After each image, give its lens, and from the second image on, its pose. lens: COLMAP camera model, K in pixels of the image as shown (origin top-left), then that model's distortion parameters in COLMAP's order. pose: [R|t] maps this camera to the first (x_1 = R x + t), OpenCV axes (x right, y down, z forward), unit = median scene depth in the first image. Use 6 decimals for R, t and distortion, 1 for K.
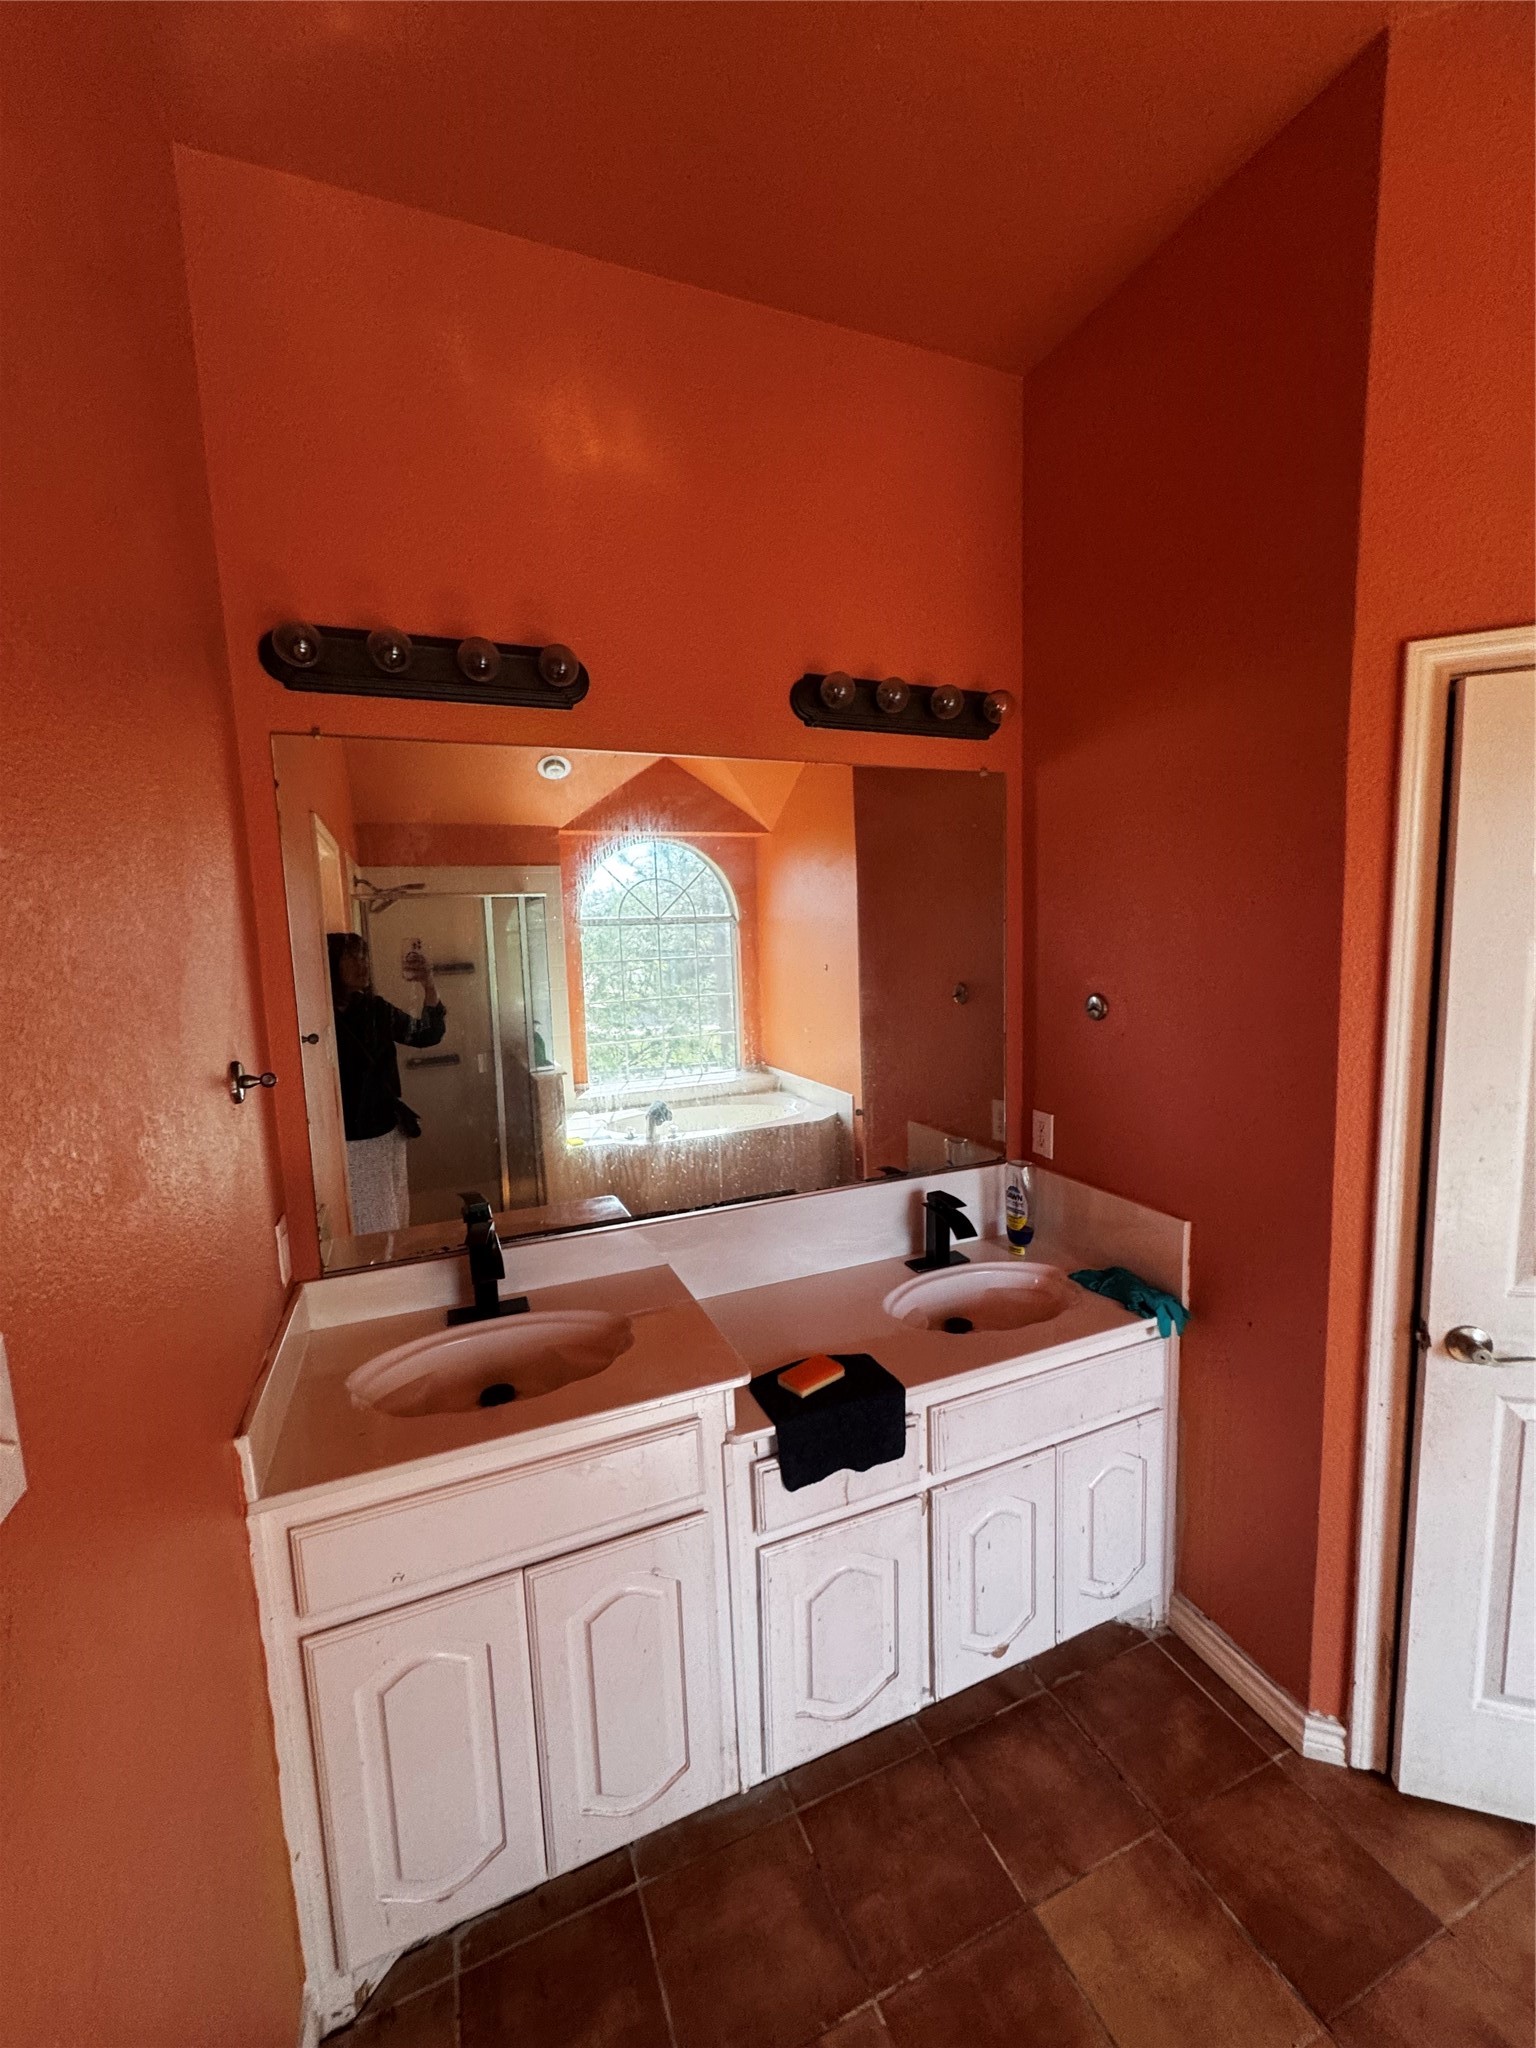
lens RADIAL K [[818.8, 0, 772.6], [0, 818.8, 1022.0], [0, 0, 1]] dist [-0.003078, 0.000636]
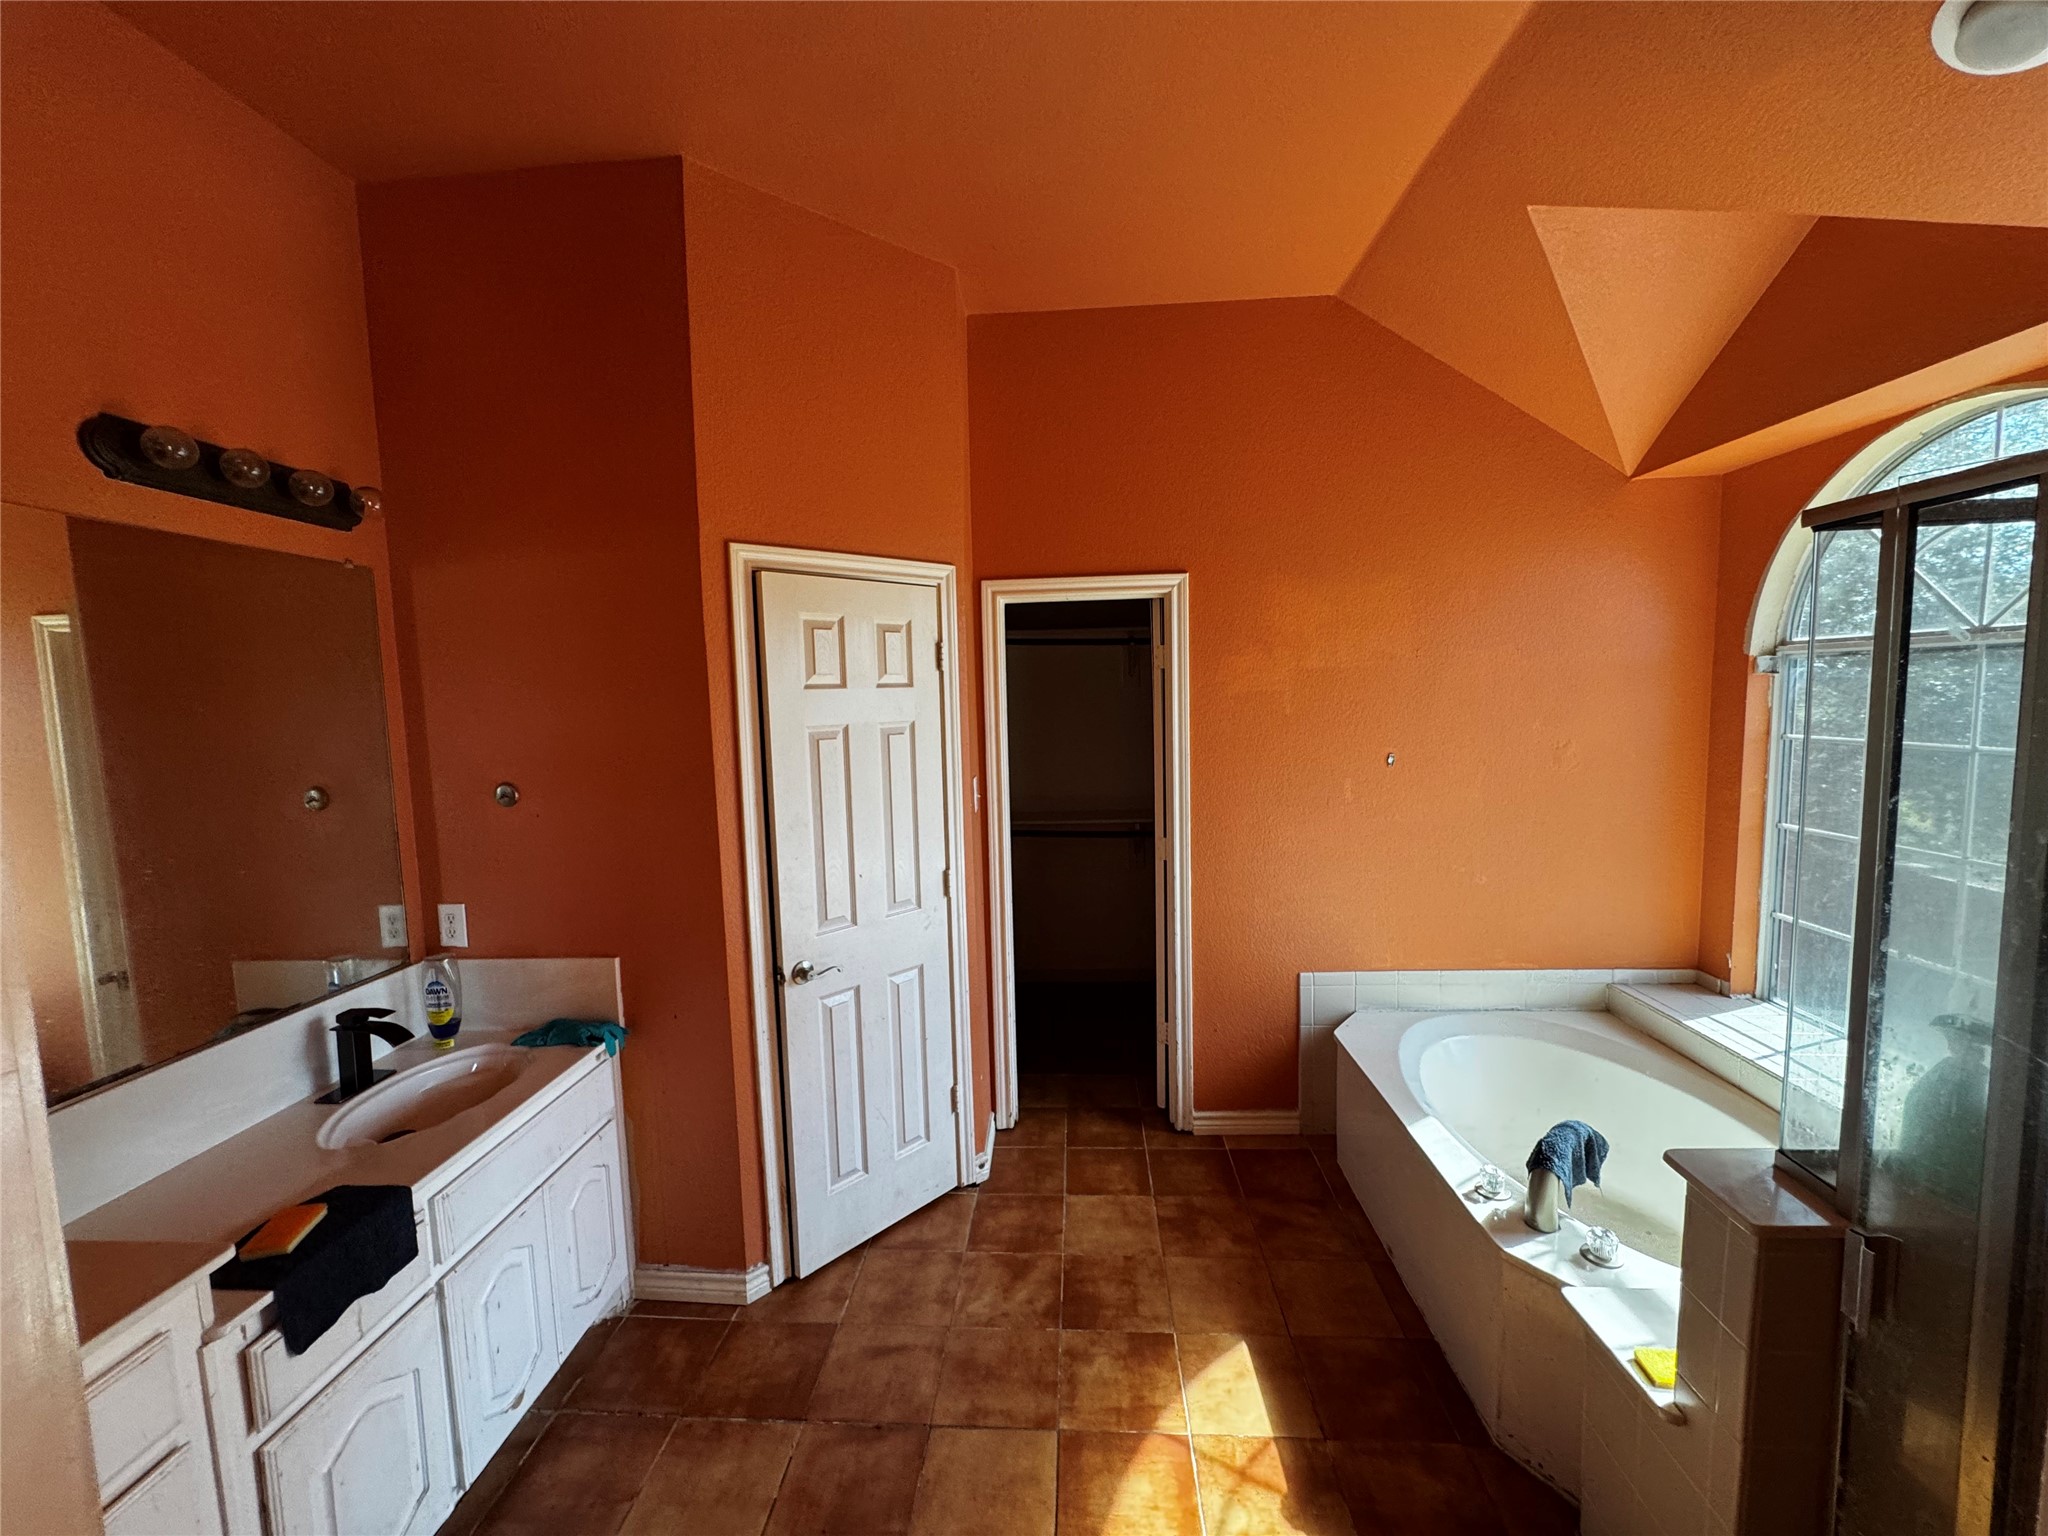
lens RADIAL K [[818.8, 0, 1023.9], [0, 818.8, 770.0], [0, 0, 1]] dist [-0.003078, 0.000636]
pose [[0.440755, -0.062612, 0.895441, -0.322298], [0.114709, 0.993314, 0.012993, 0.016405], [-0.890268, 0.096989, 0.444991, -0.133904]]
